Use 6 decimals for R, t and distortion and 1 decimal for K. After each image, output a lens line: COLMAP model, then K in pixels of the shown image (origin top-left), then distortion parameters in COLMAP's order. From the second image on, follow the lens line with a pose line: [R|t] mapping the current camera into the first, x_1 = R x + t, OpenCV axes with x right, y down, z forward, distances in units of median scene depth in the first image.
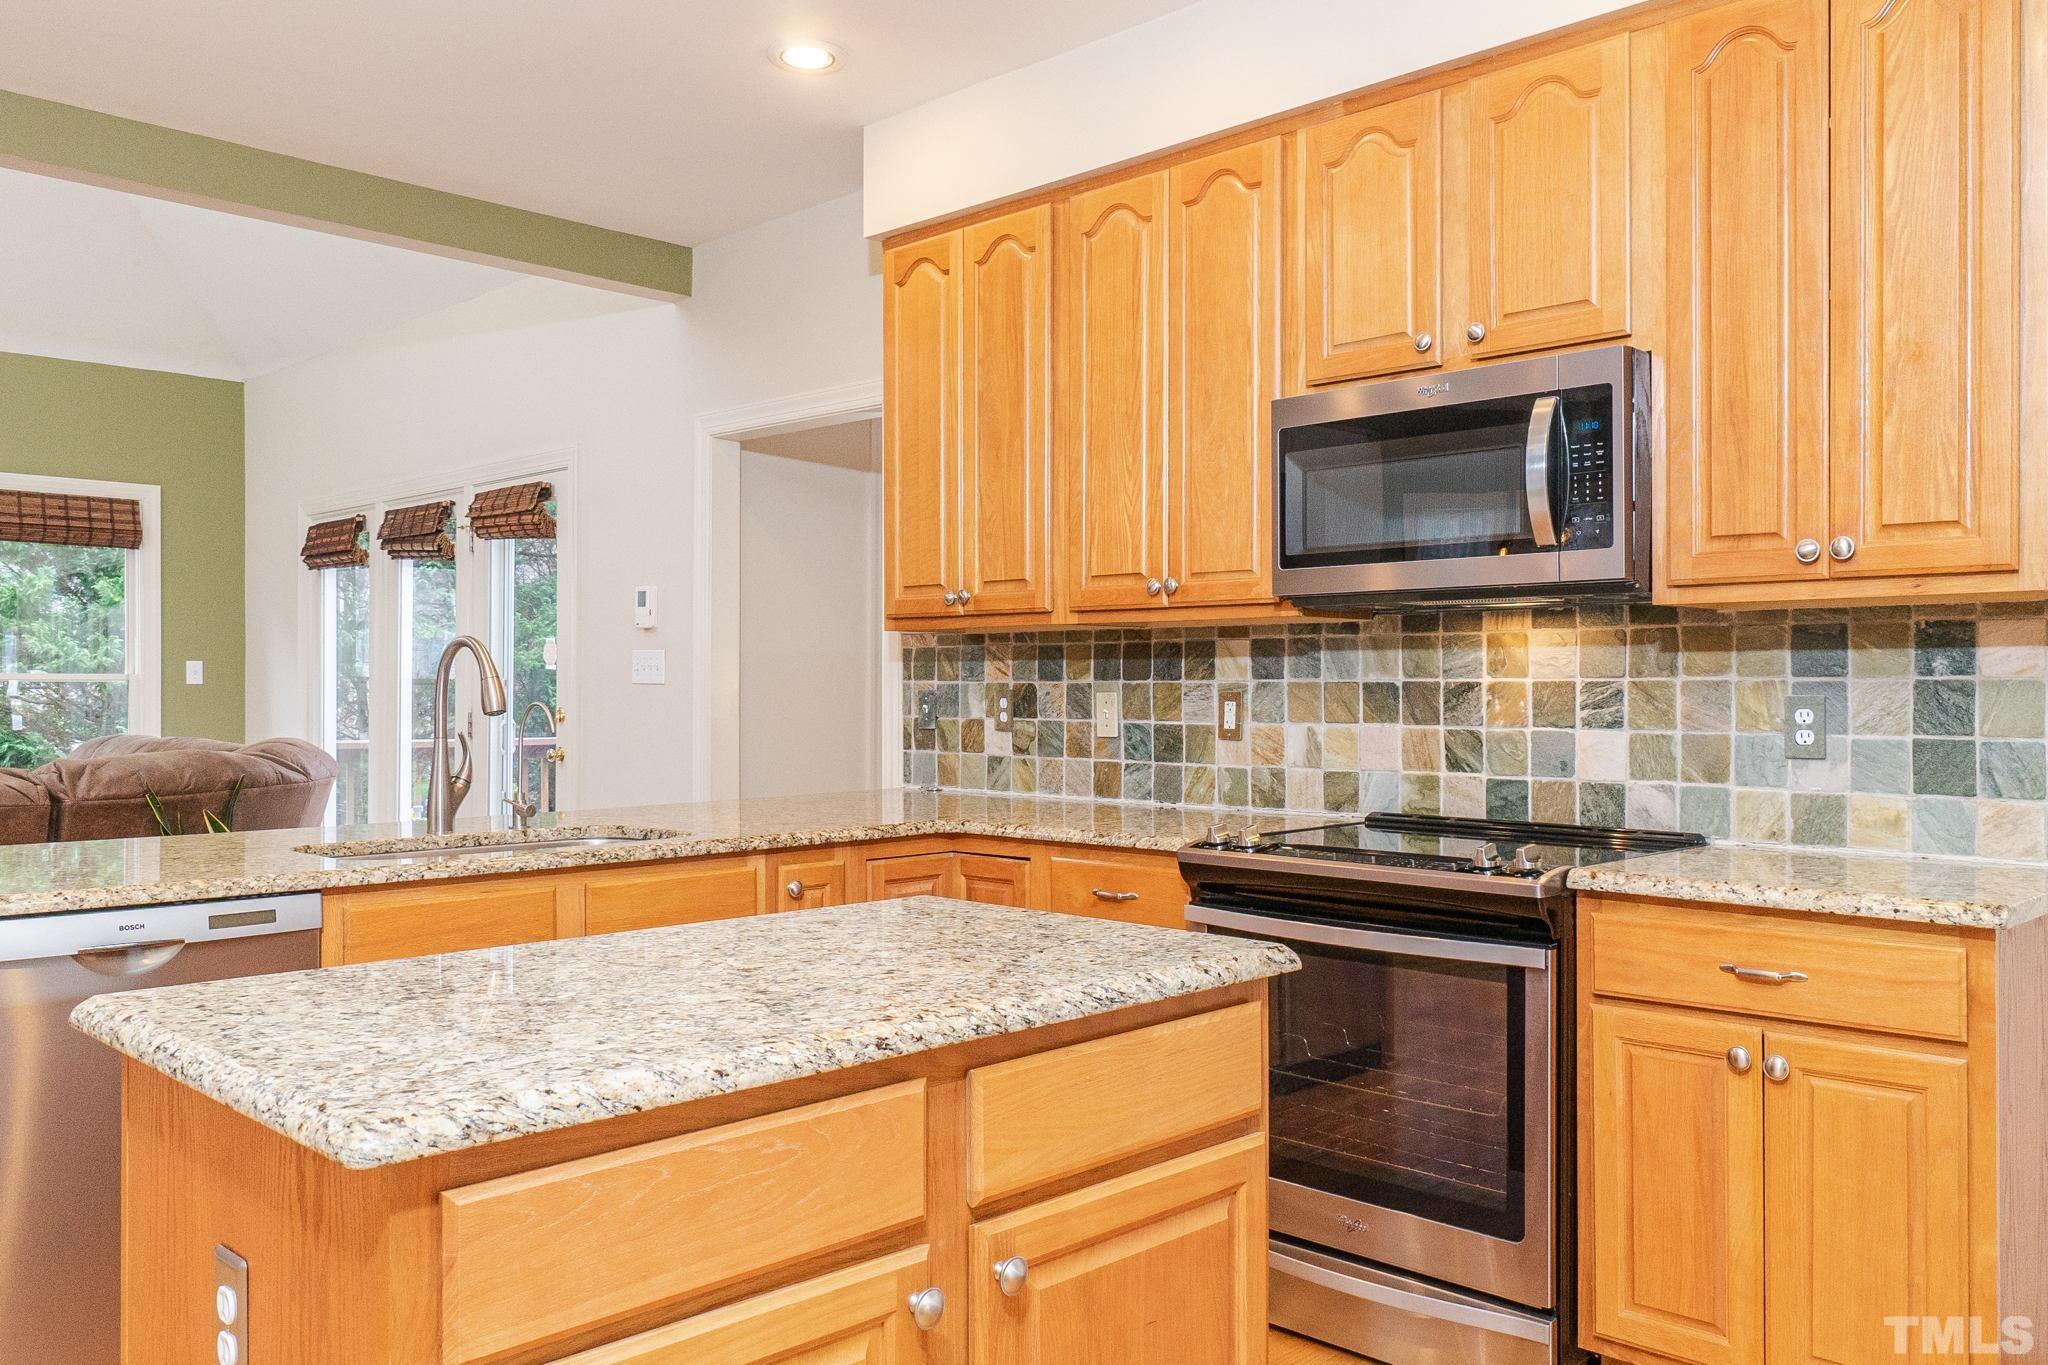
lens RADIAL K [[1576.0, 0, 1021.8], [0, 1576.0, 681.7], [0, 0, 1]] dist [0.003355, 0.000964]
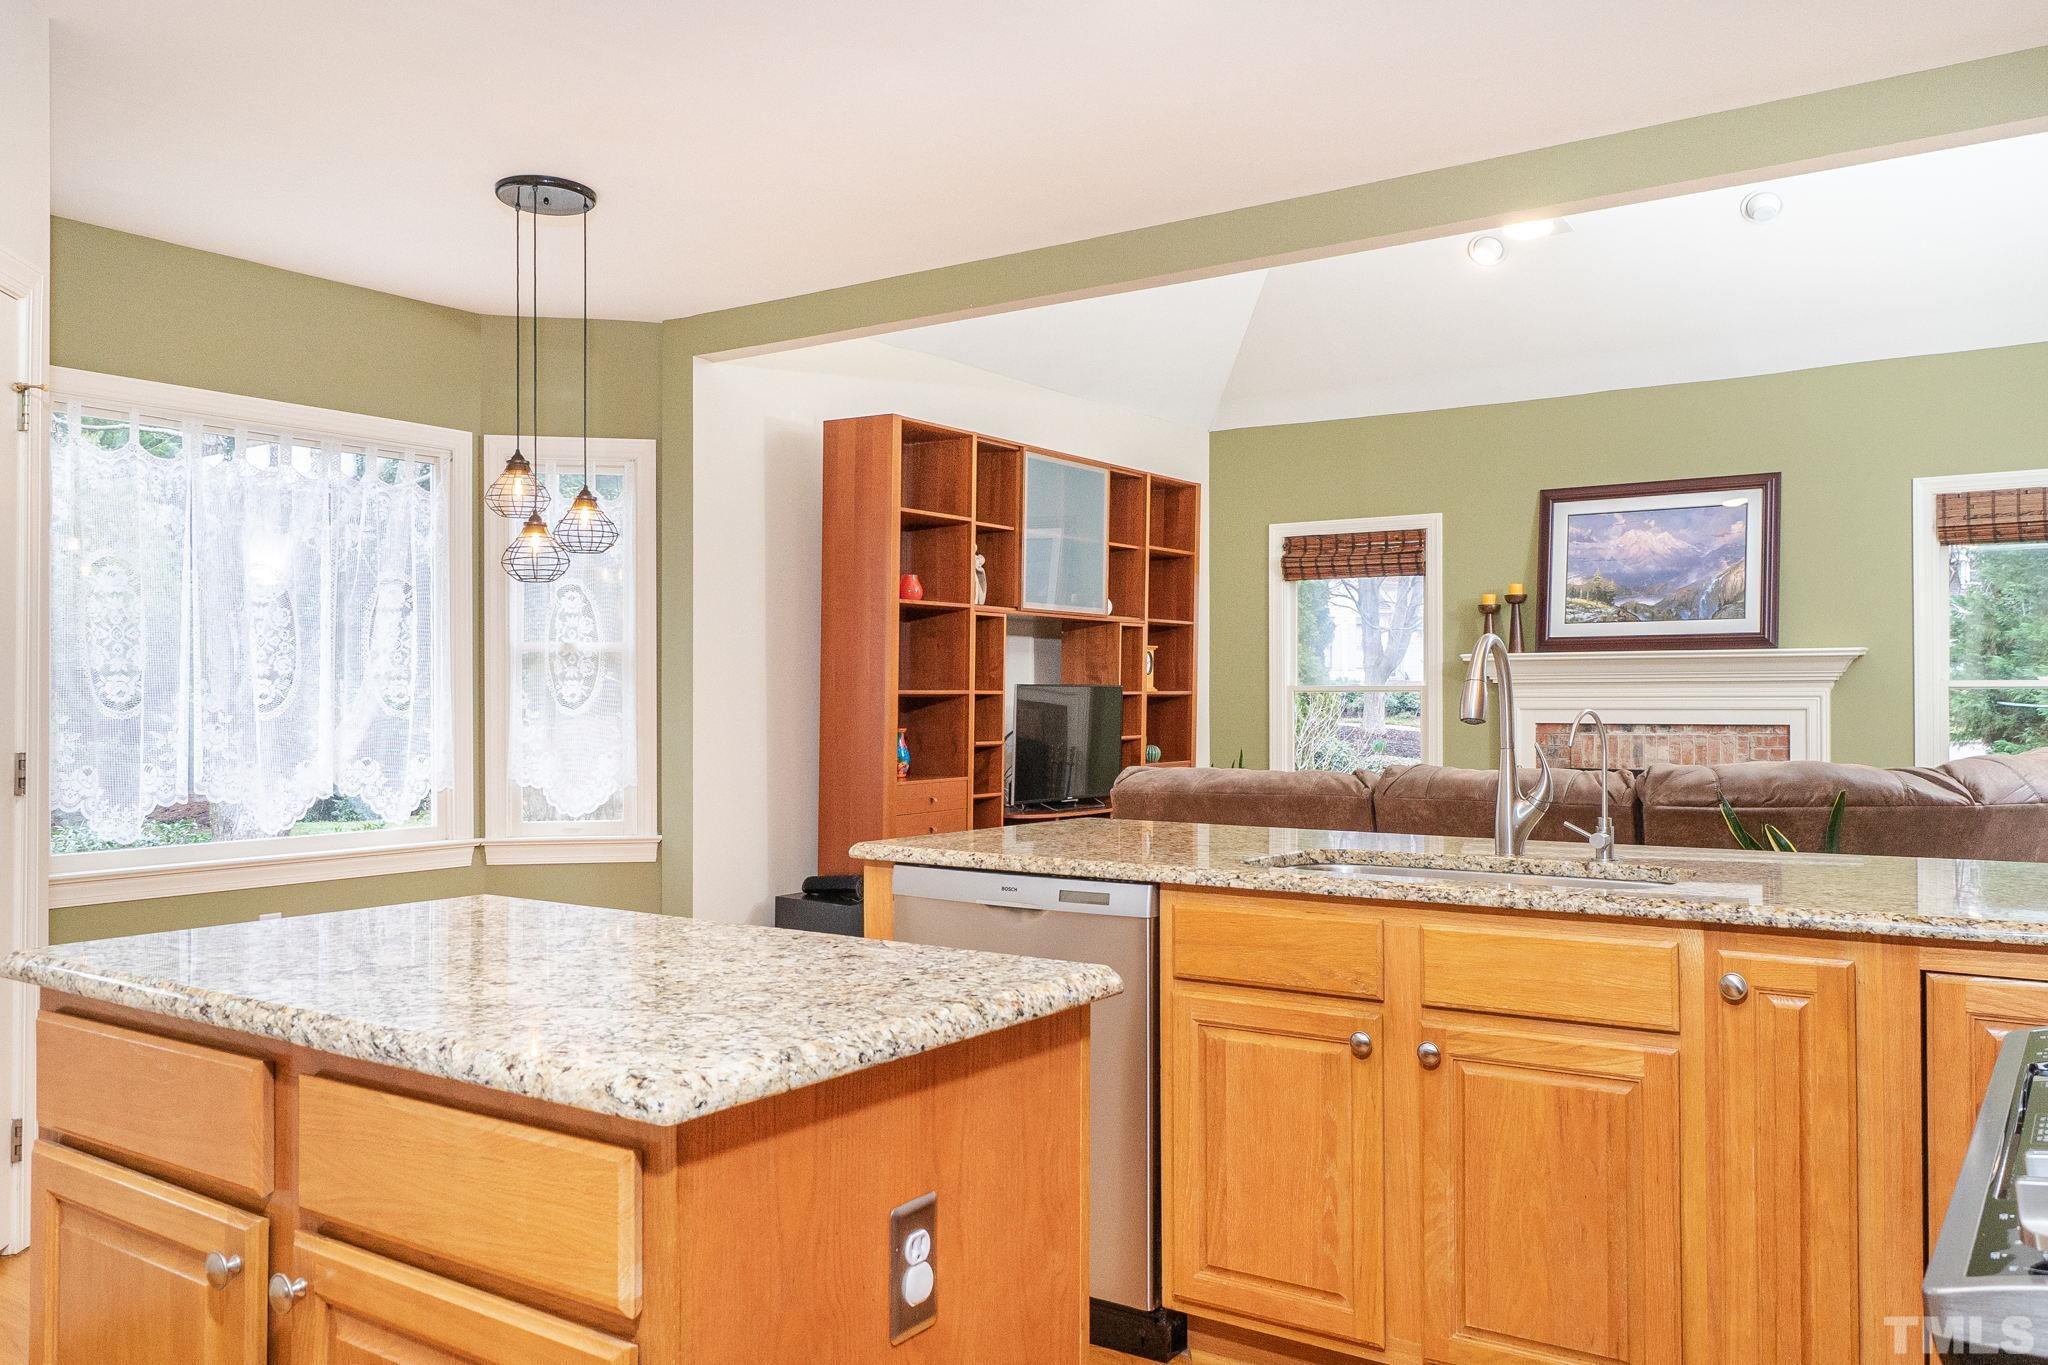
lens RADIAL K [[1576.0, 0, 1023.4], [0, 1576.0, 681.4], [0, 0, 1]] dist [0.003355, 0.000964]
pose [[0.175077, -0.012712, -0.984473, 0.451454], [0.005752, 0.999913, -0.011889, 0.006629], [0.984538, -0.003582, 0.175135, 0.561662]]
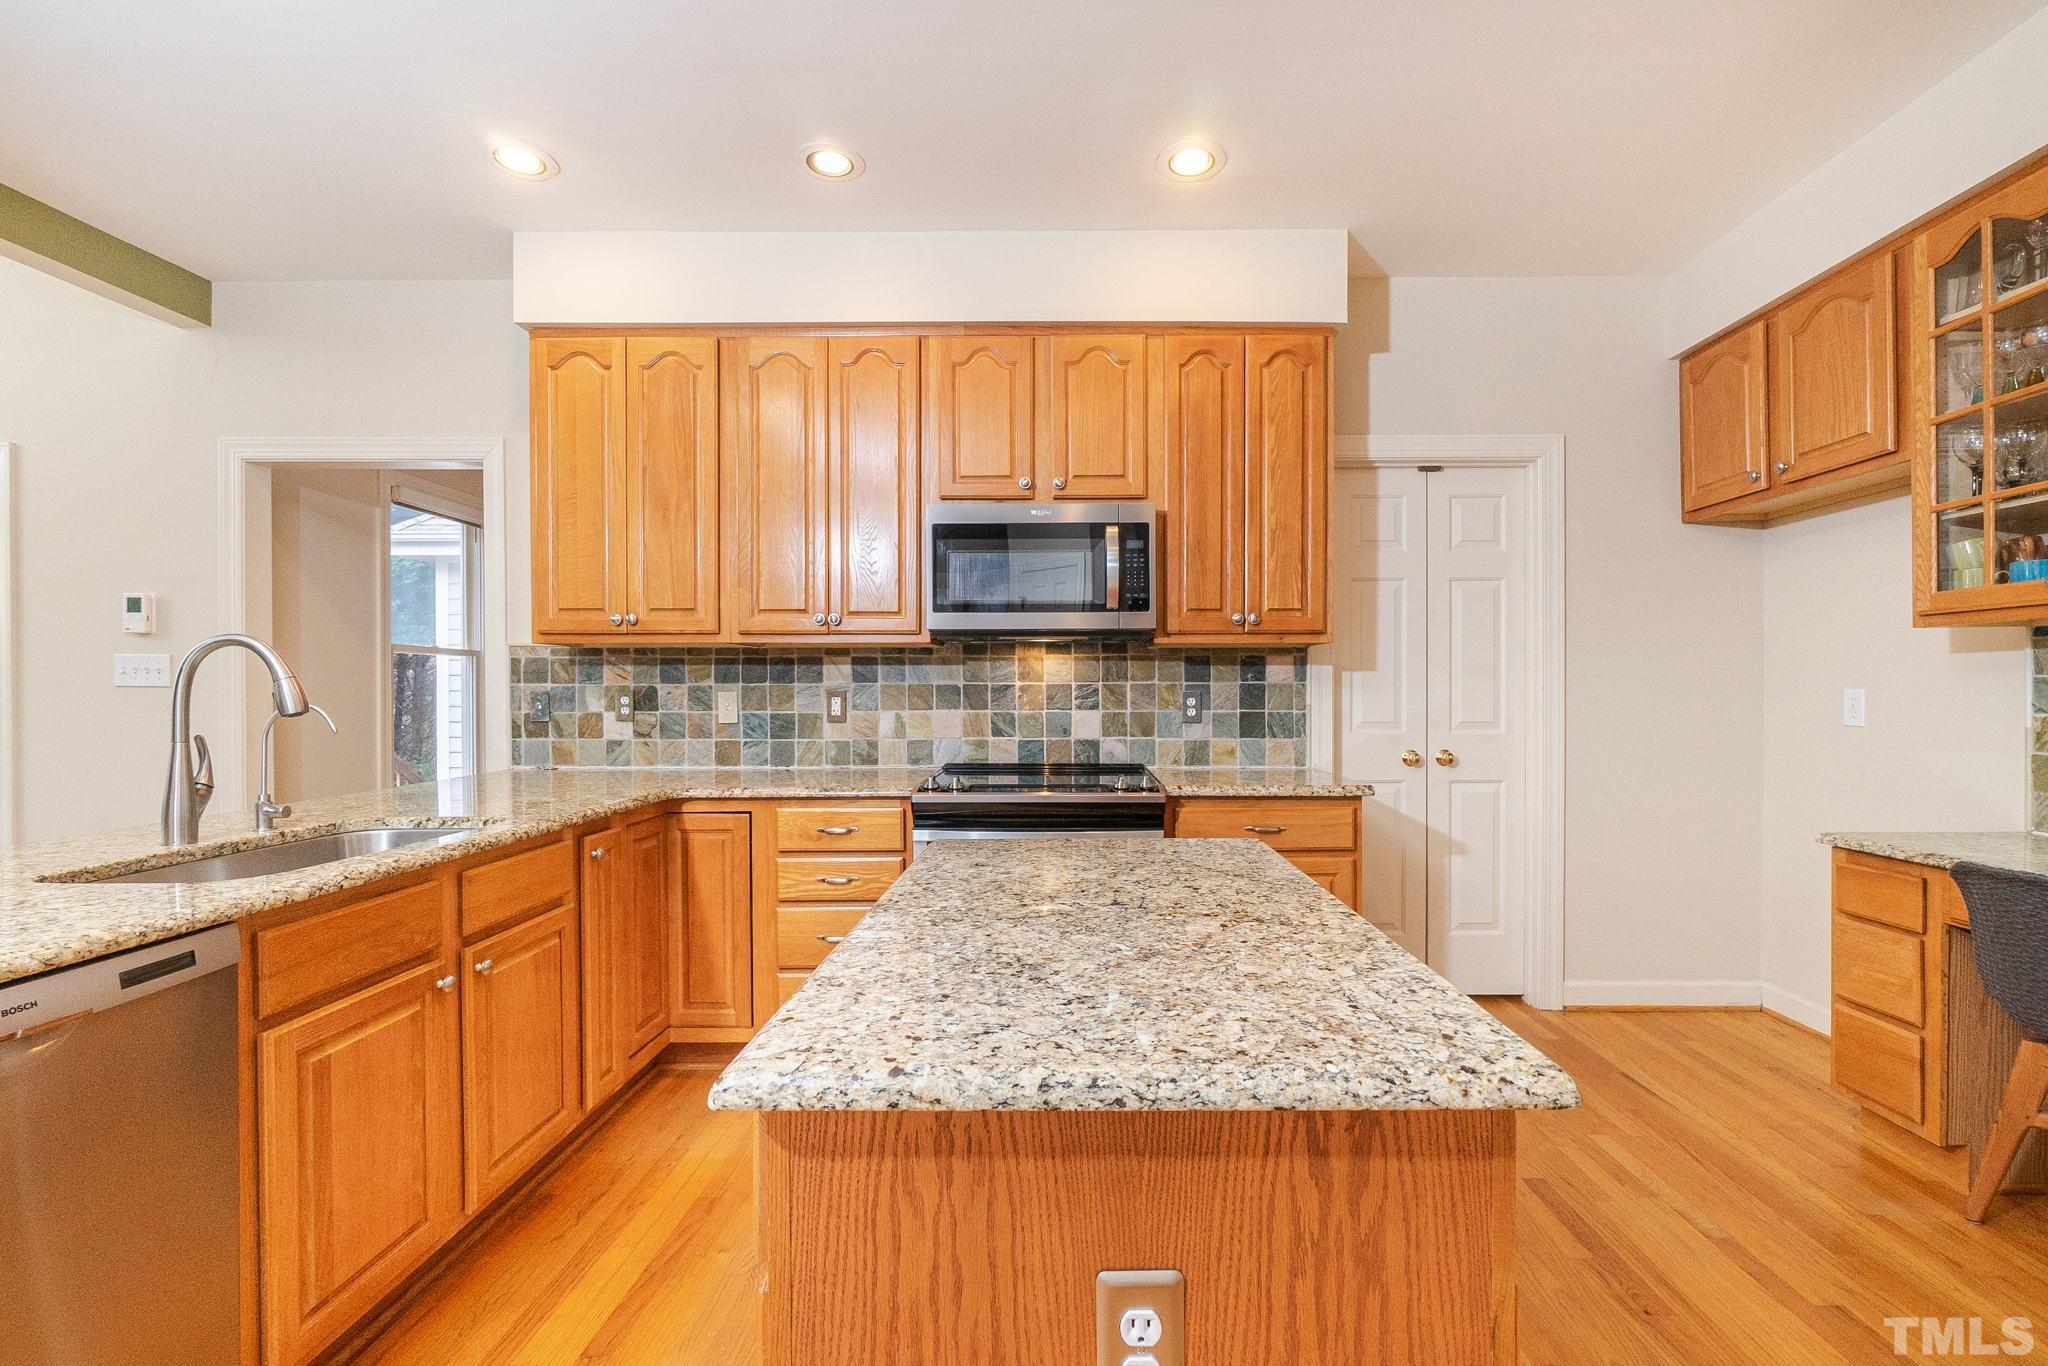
lens RADIAL K [[902.5, 0, 1036.6], [0, 902.5, 694.9], [0, 0, 1]] dist [-0.002833, 0.000399]
pose [[0.719459, -0.006027, 0.694509, -0.361750], [0.000153, 0.999964, 0.008519, 0.003152], [-0.694535, -0.006023, 0.719434, 0.256410]]
